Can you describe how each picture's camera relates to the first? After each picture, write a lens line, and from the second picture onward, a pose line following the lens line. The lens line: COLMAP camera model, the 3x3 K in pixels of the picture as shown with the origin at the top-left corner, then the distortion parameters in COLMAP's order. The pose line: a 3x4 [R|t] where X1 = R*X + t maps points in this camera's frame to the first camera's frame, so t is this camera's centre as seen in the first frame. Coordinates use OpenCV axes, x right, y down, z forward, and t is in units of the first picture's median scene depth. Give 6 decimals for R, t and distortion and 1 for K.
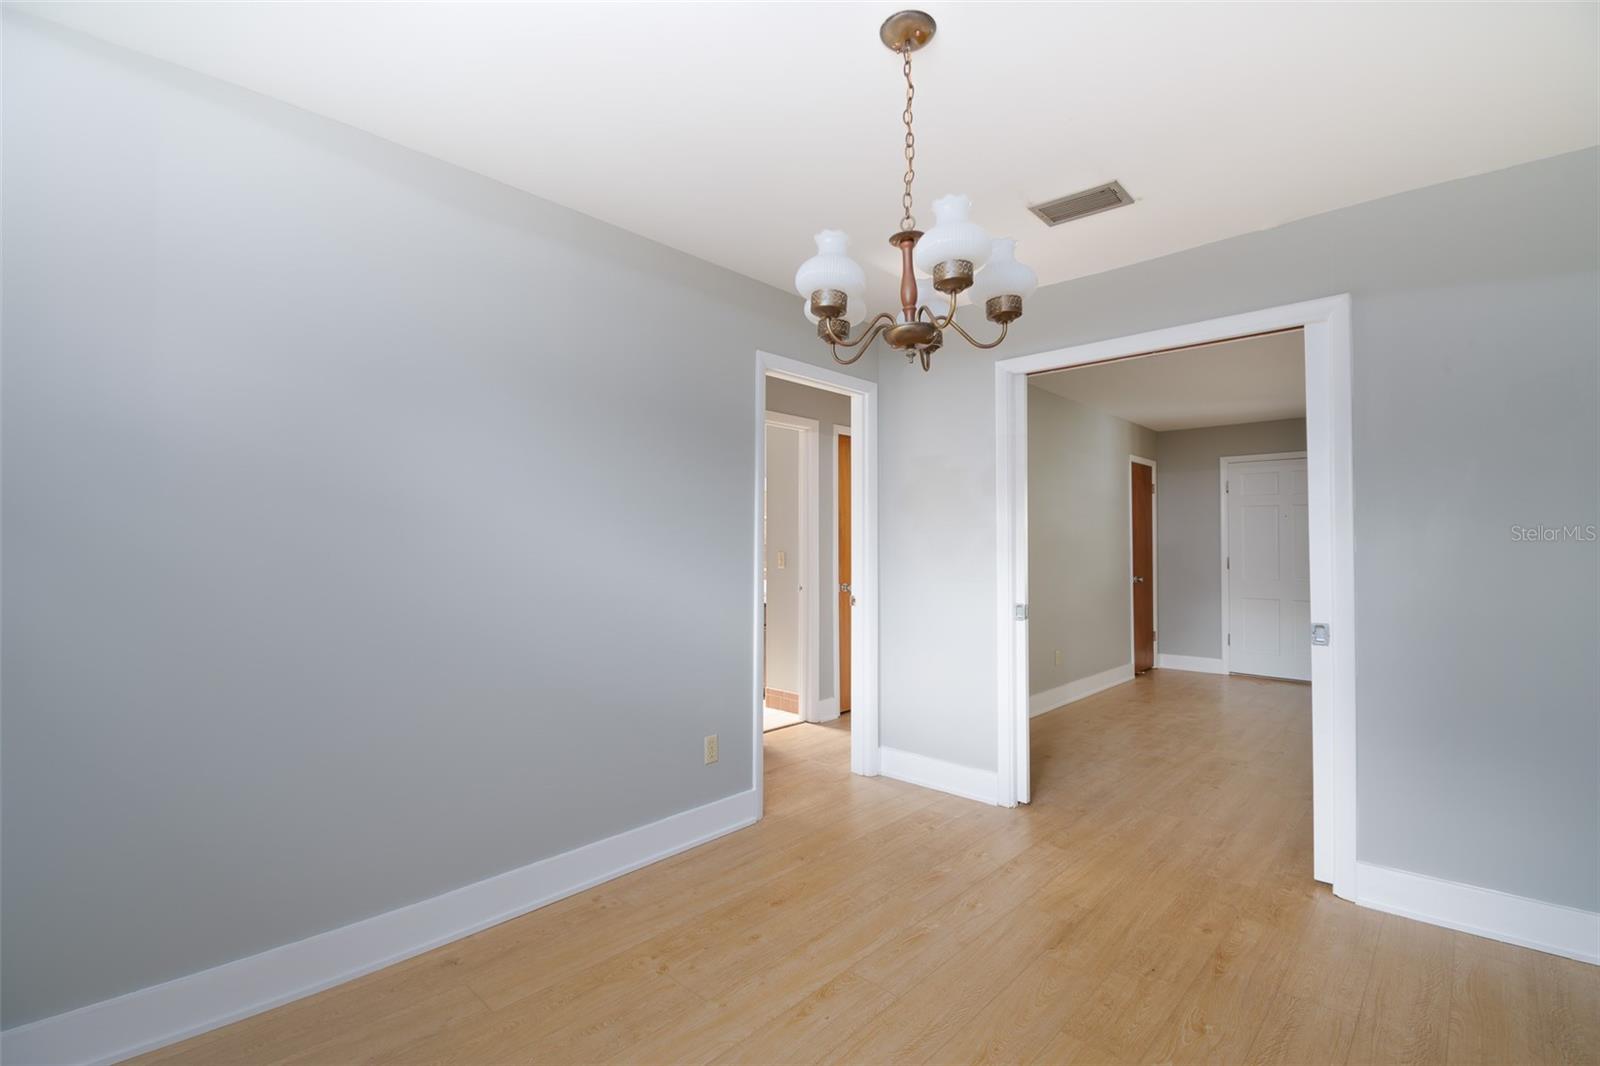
lens RADIAL K [[708.9, 0, 800.0], [0, 708.9, 533.0], [0, 0, 1]] dist [0.014461, -0.022476]
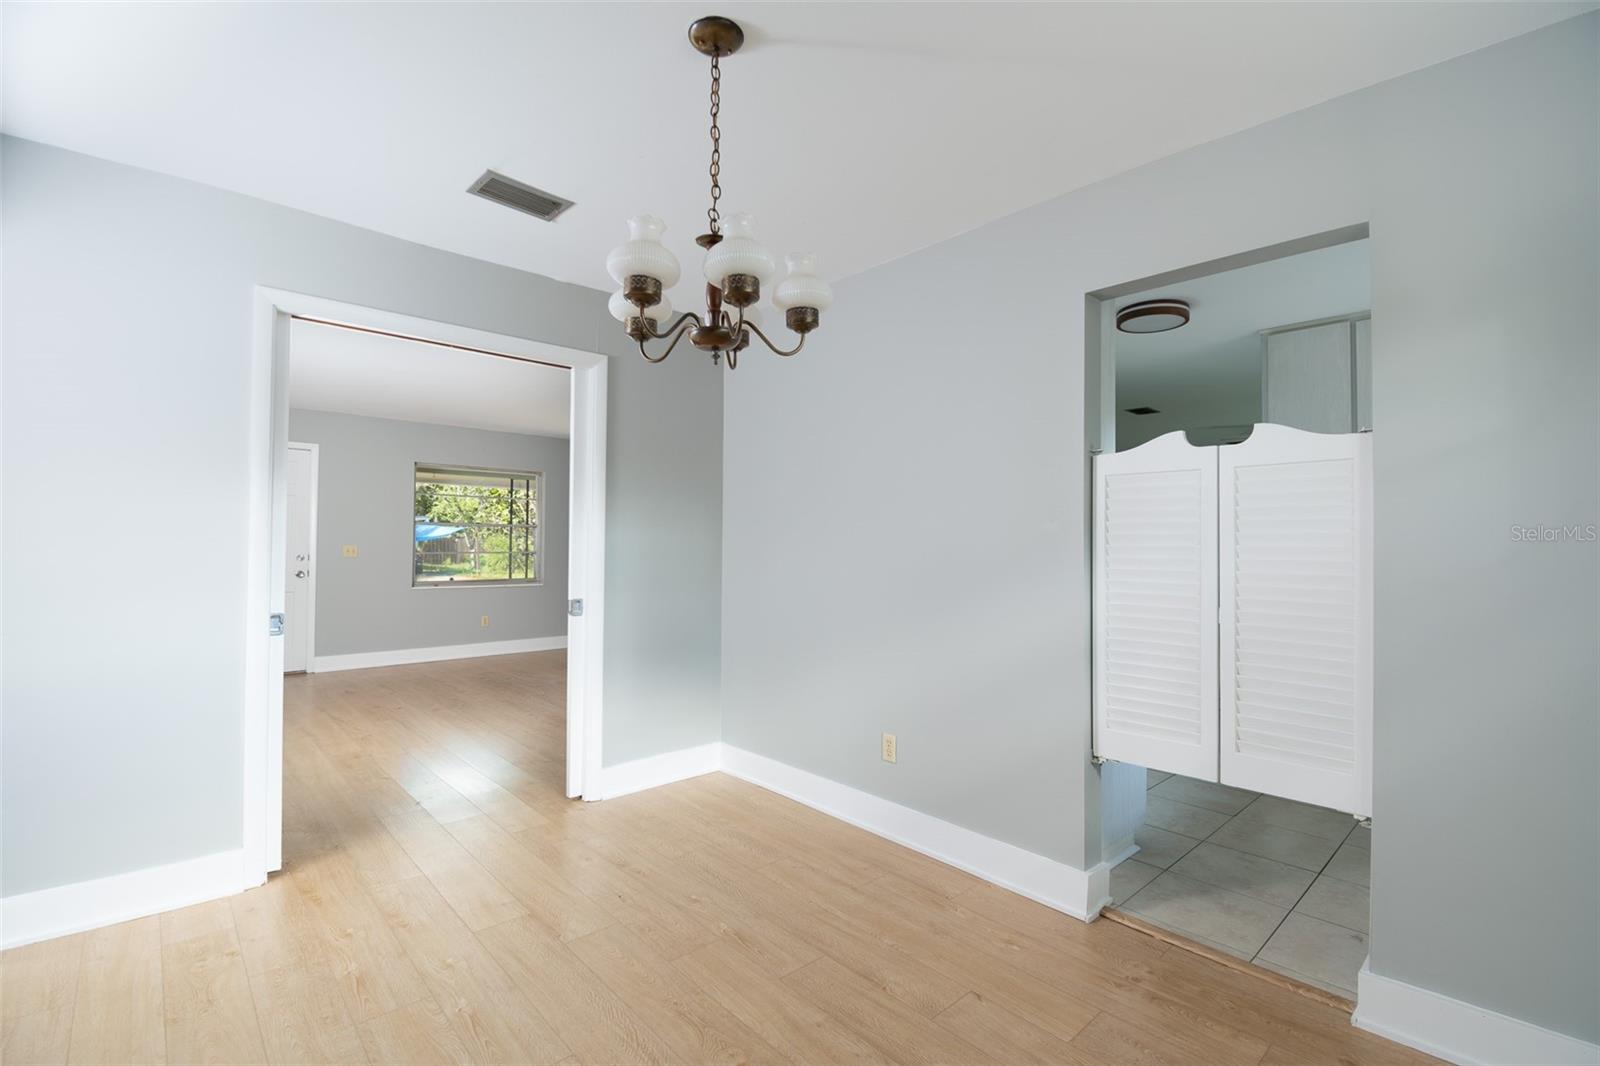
lens RADIAL K [[708.9, 0, 800.0], [0, 708.9, 533.0], [0, 0, 1]] dist [0.014461, -0.022476]
pose [[0.068000, 0.009438, 0.997641, -0.545777], [-0.026874, 0.999610, -0.007625, 0.005242], [-0.997323, -0.026292, 0.068227, 0.510049]]
